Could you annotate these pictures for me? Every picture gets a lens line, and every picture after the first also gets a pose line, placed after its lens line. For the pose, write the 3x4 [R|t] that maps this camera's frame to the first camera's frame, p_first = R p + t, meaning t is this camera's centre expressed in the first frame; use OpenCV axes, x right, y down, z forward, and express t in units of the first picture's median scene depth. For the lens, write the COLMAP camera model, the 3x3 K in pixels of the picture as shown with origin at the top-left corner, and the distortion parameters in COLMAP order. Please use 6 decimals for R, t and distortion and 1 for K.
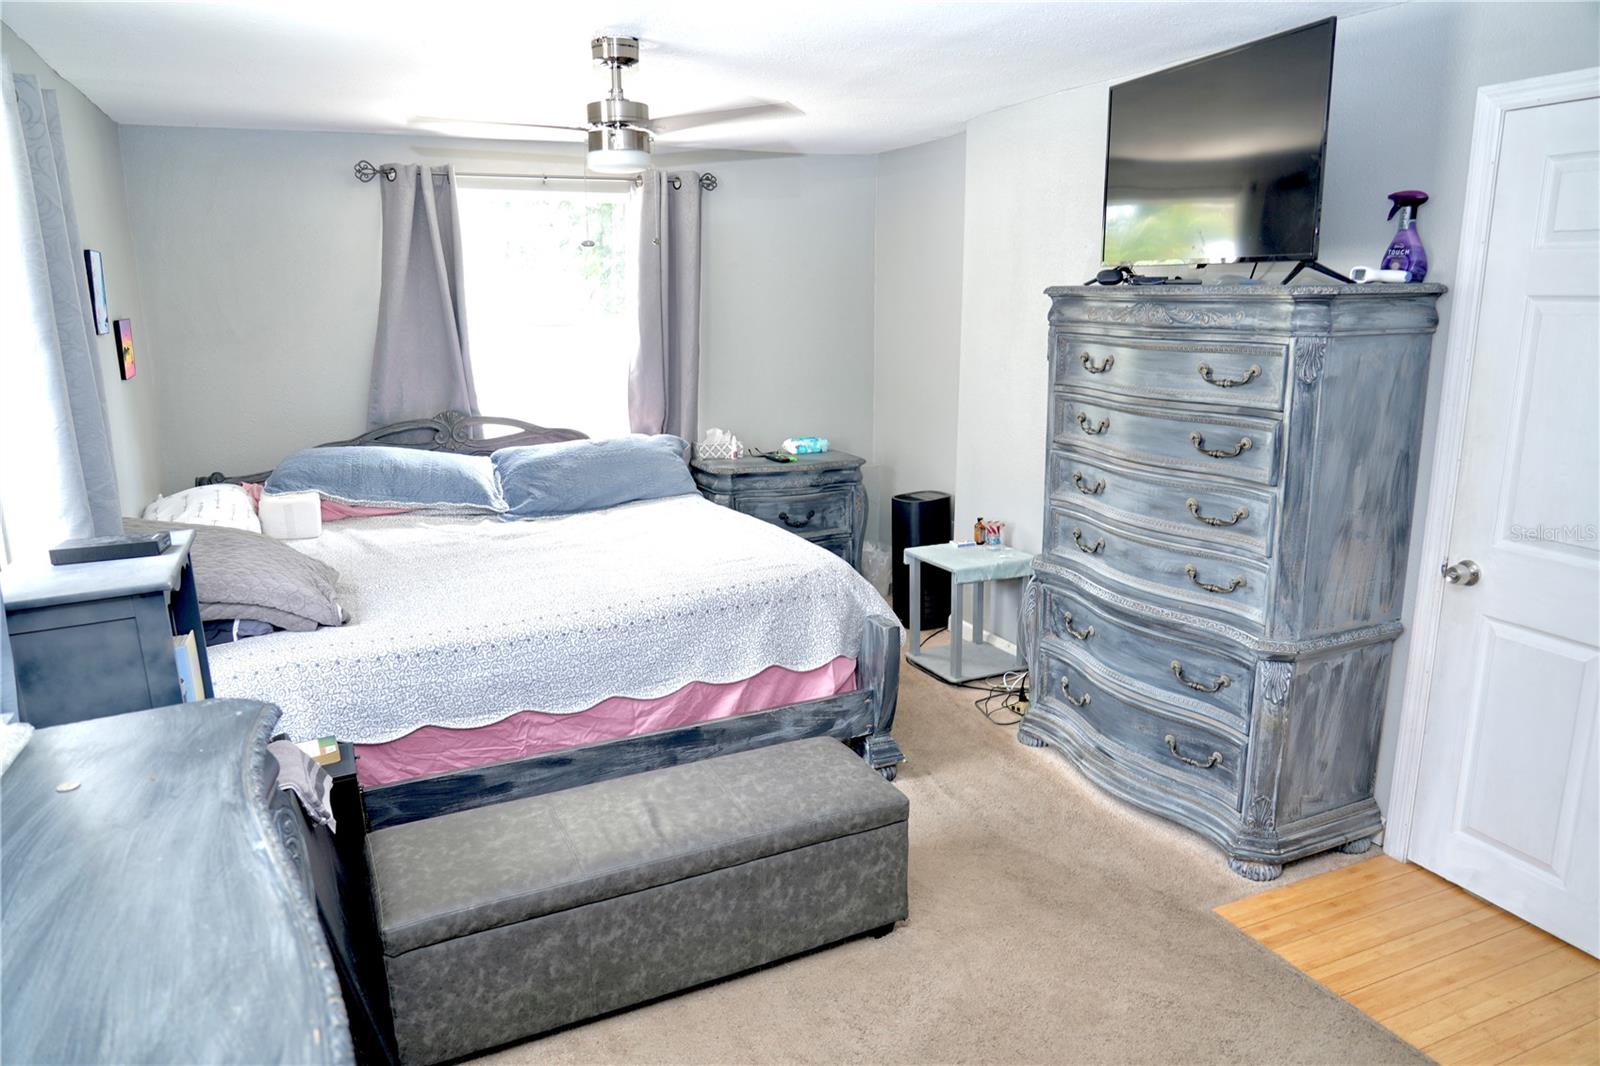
lens RADIAL K [[1070.9, 0, 800.0], [0, 1070.9, 533.0], [0, 0, 1]] dist [-0.026594, 0.005936]
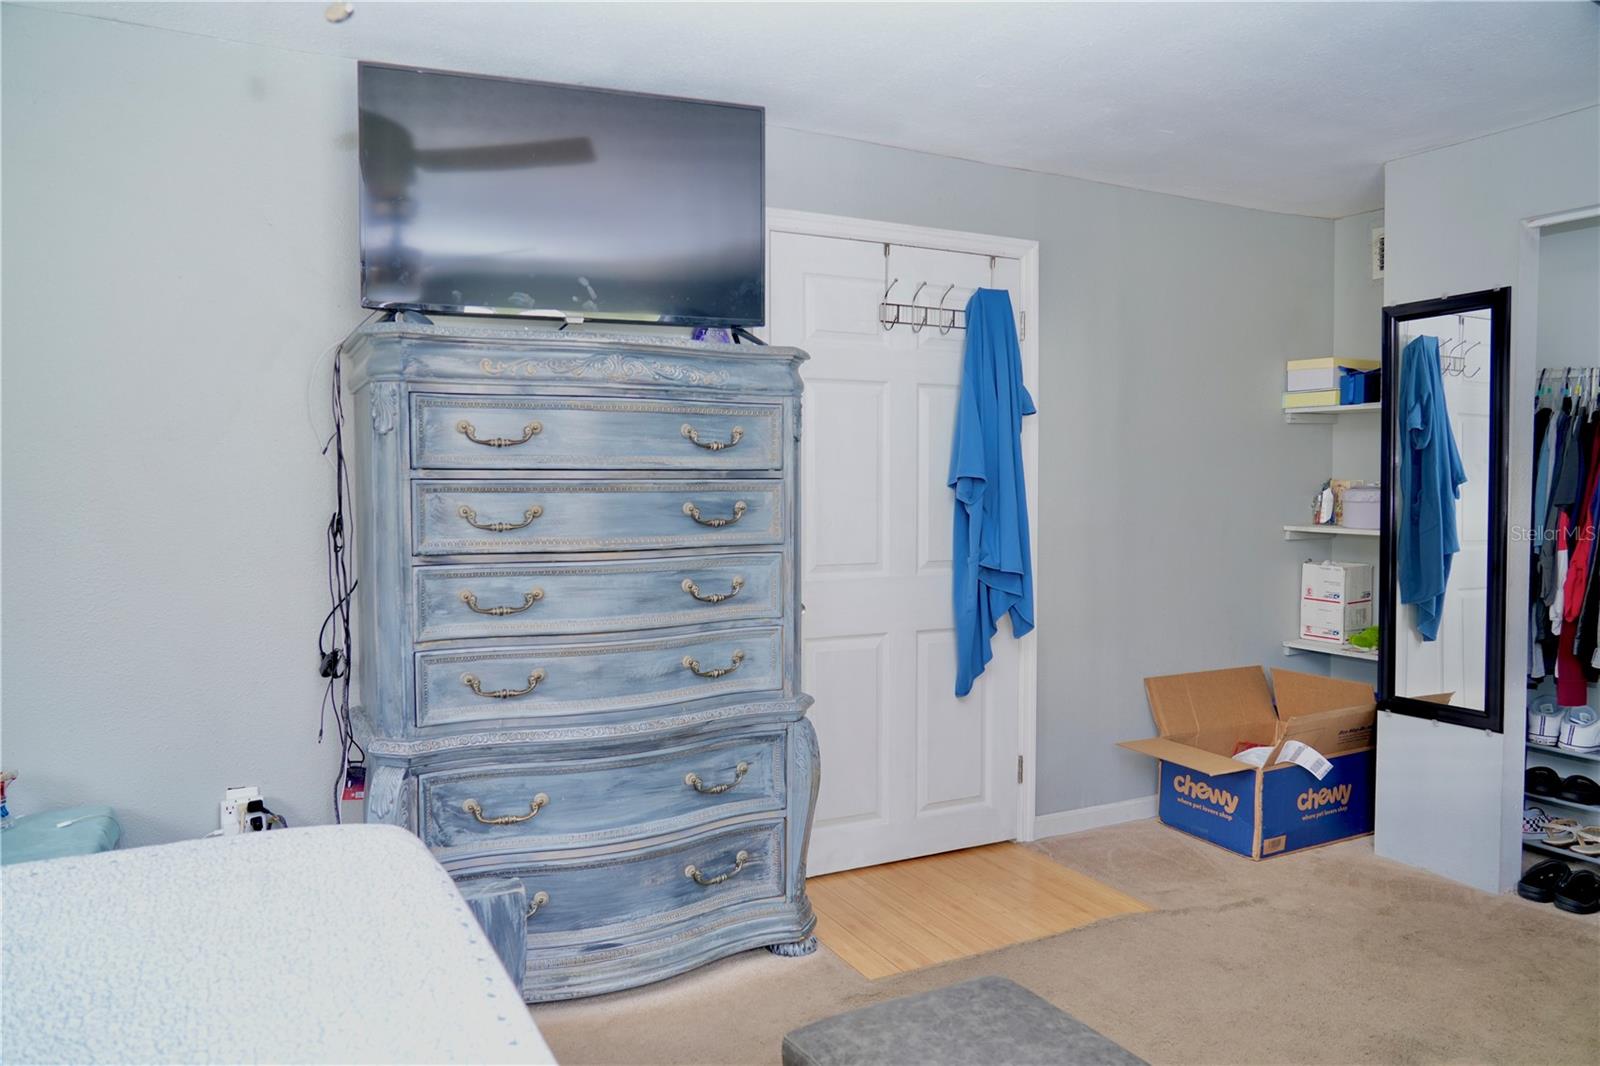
lens RADIAL K [[1070.9, 0, 800.0], [0, 1070.9, 533.0], [0, 0, 1]] dist [-0.026594, 0.005936]
pose [[-0.042891, -0.041376, 0.998223, -0.483103], [0.225283, 0.973009, 0.050010, -0.087234], [-0.973349, 0.227028, -0.032412, 0.879337]]
